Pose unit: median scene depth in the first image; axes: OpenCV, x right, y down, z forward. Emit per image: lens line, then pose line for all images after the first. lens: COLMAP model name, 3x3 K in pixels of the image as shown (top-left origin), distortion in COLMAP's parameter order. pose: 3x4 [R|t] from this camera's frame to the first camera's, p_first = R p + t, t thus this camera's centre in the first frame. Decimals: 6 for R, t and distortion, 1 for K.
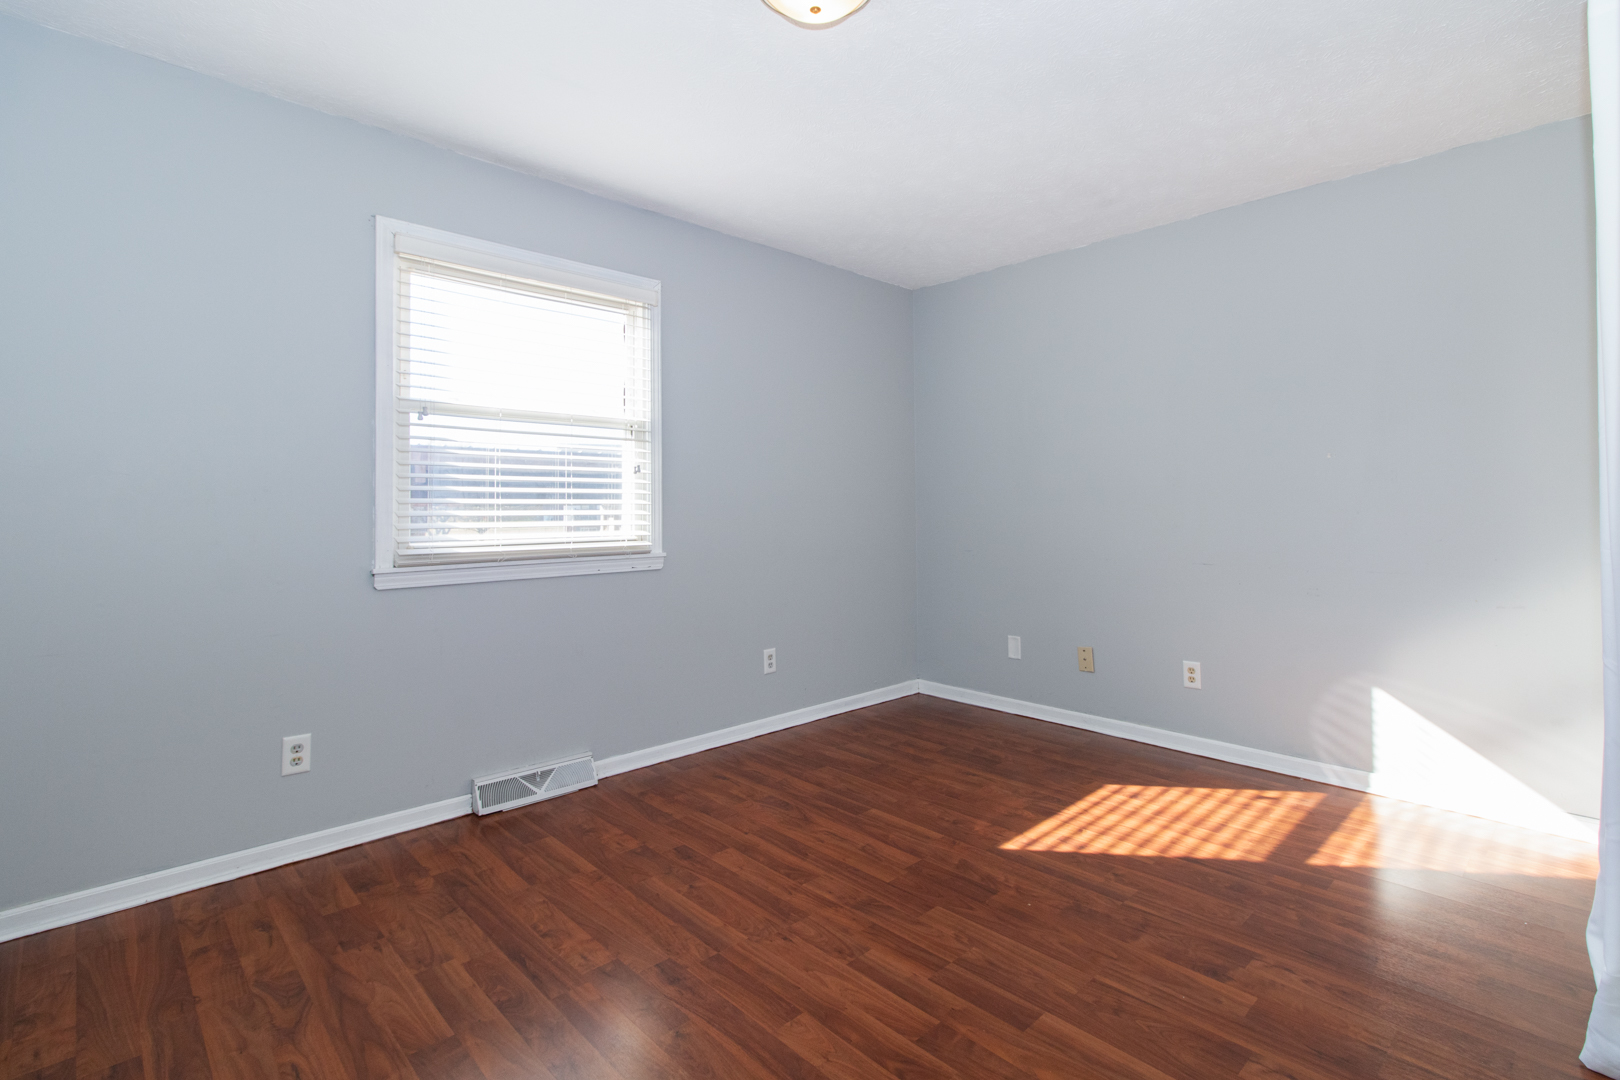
lens RADIAL K [[754.3, 0, 816.4], [0, 754.3, 482.8], [0, 0, 1]] dist [0.003058, 0.000398]
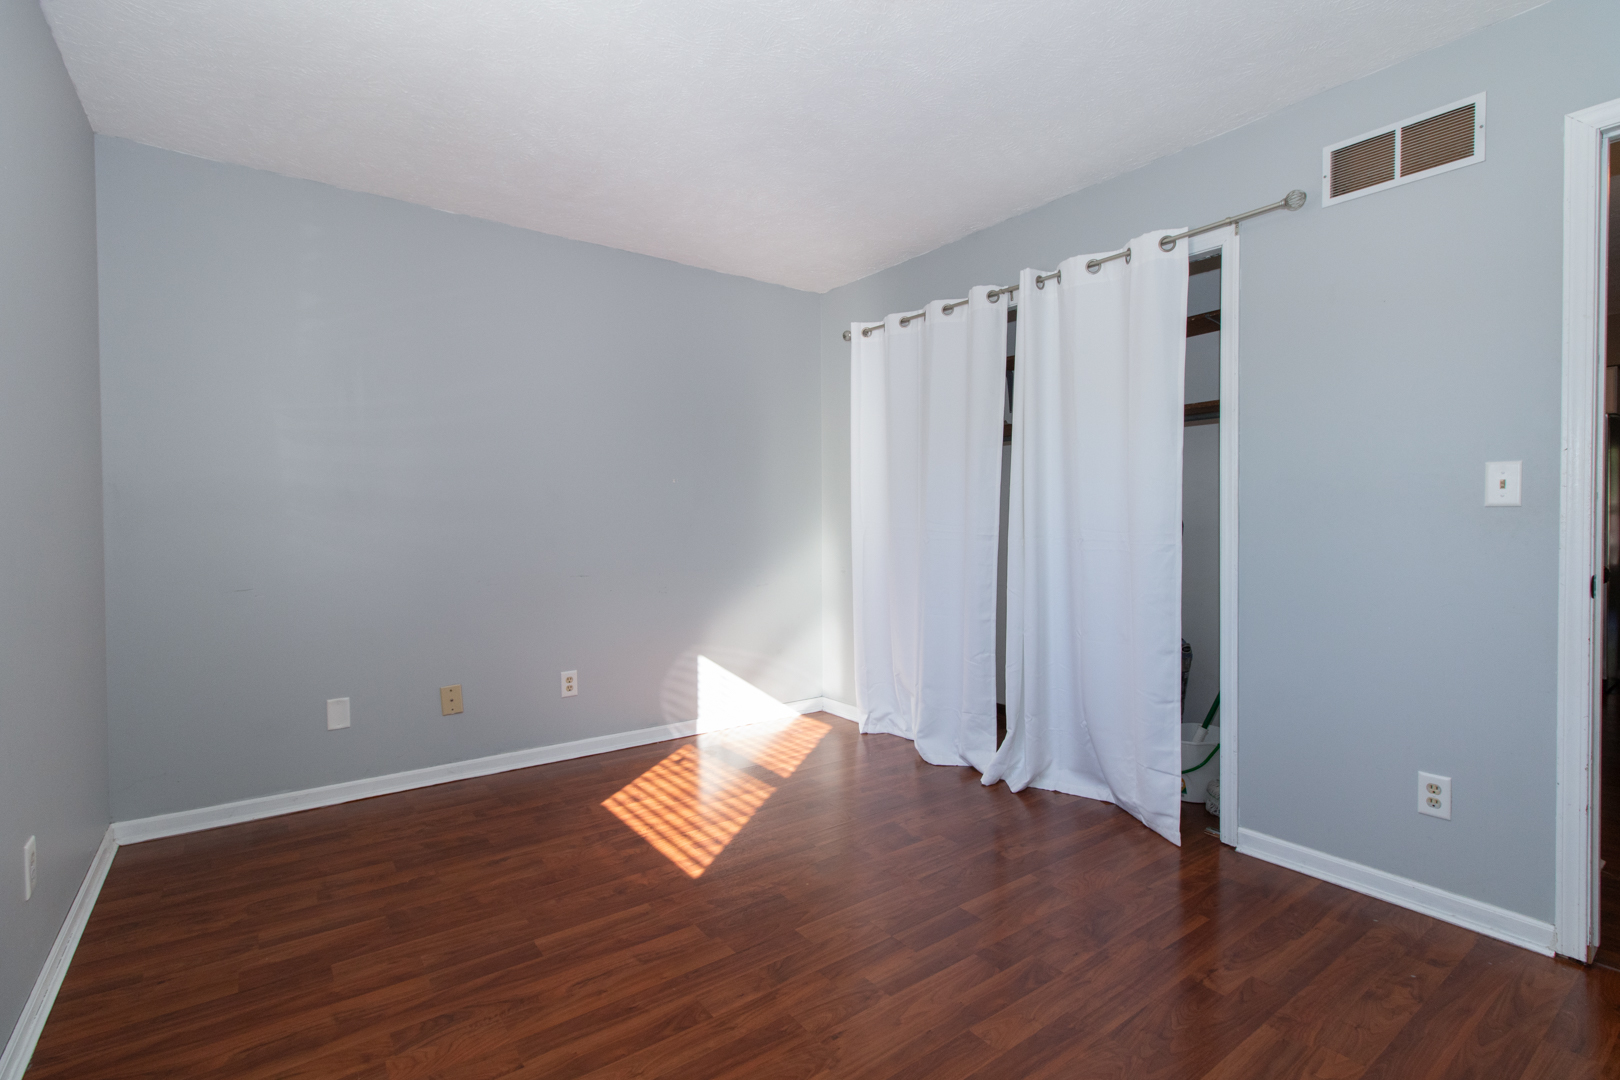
lens RADIAL K [[773.1, 0, 821.1], [0, 773.1, 529.3], [0, 0, 1]] dist [0.000916, 0.000293]
pose [[0.114433, -0.010915, 0.993371, -0.692708], [-0.028995, 0.999477, 0.014322, 0.022998], [-0.993008, -0.030442, 0.114056, 0.729158]]
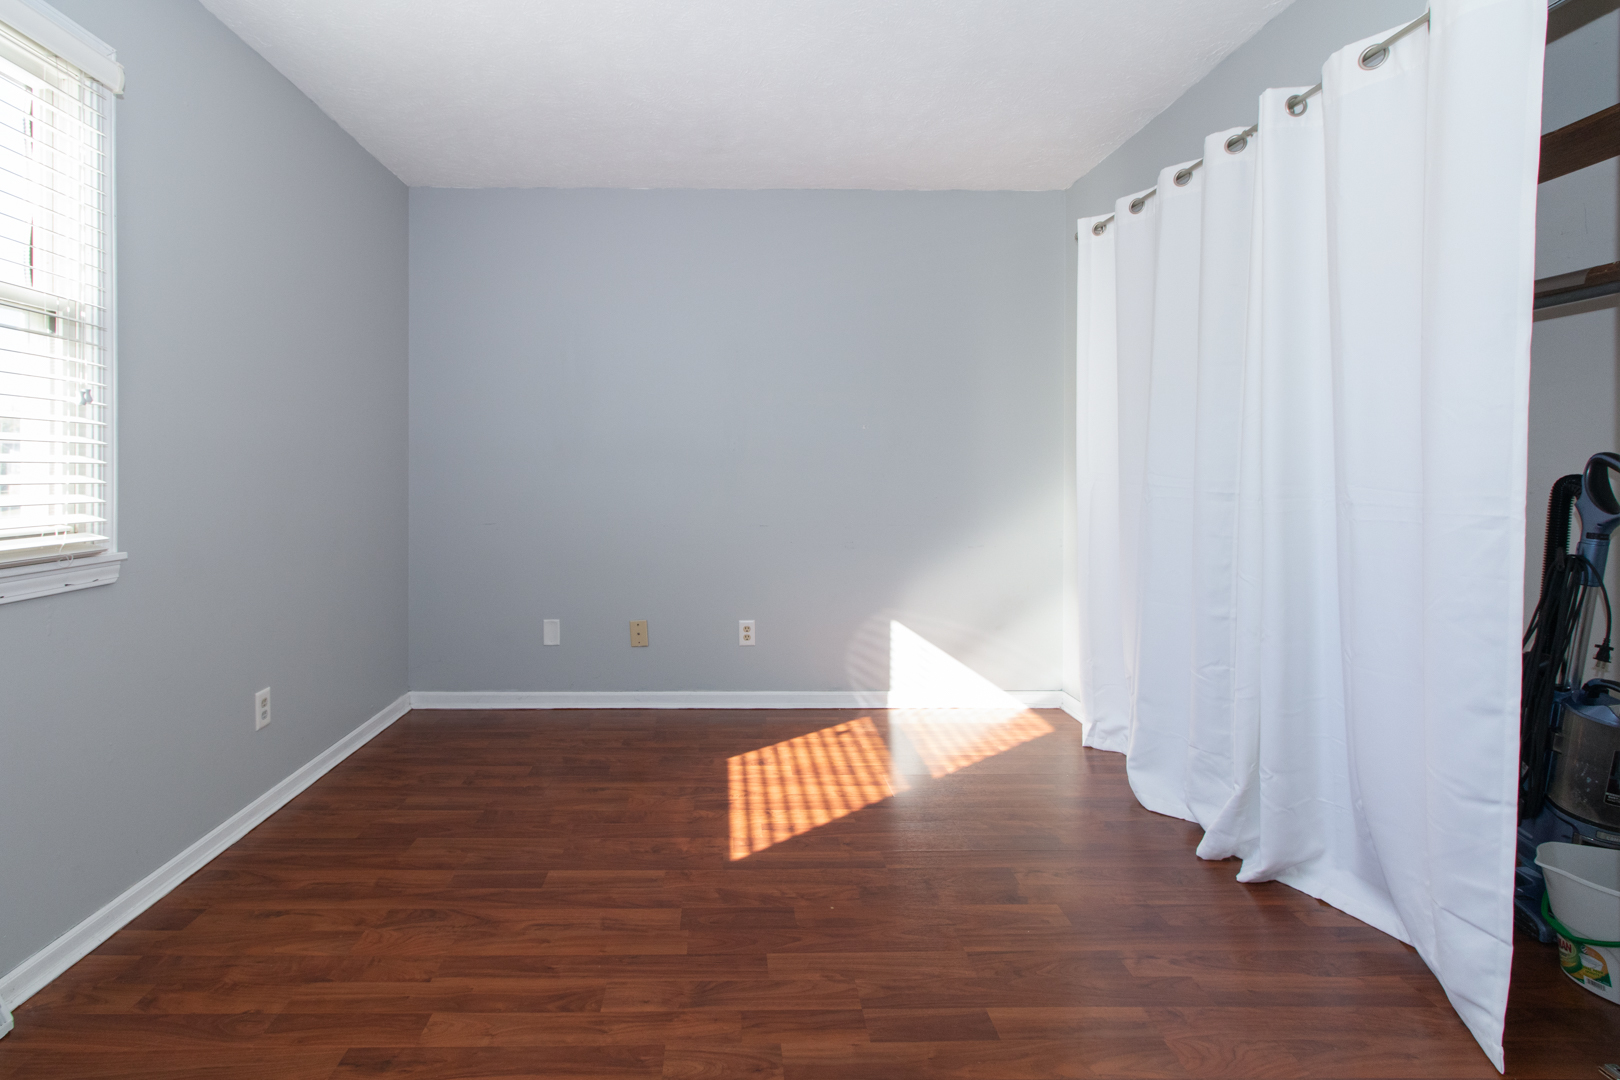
lens RADIAL K [[789.9, 0, 723.0], [0, 789.9, 471.4], [0, 0, 1]] dist [0.001116, -0.000030]
pose [[0.687766, 0.002122, 0.725929, -0.420736], [-0.026264, 0.999414, 0.021962, 0.013265], [-0.725457, -0.034171, 0.687419, 0.386367]]
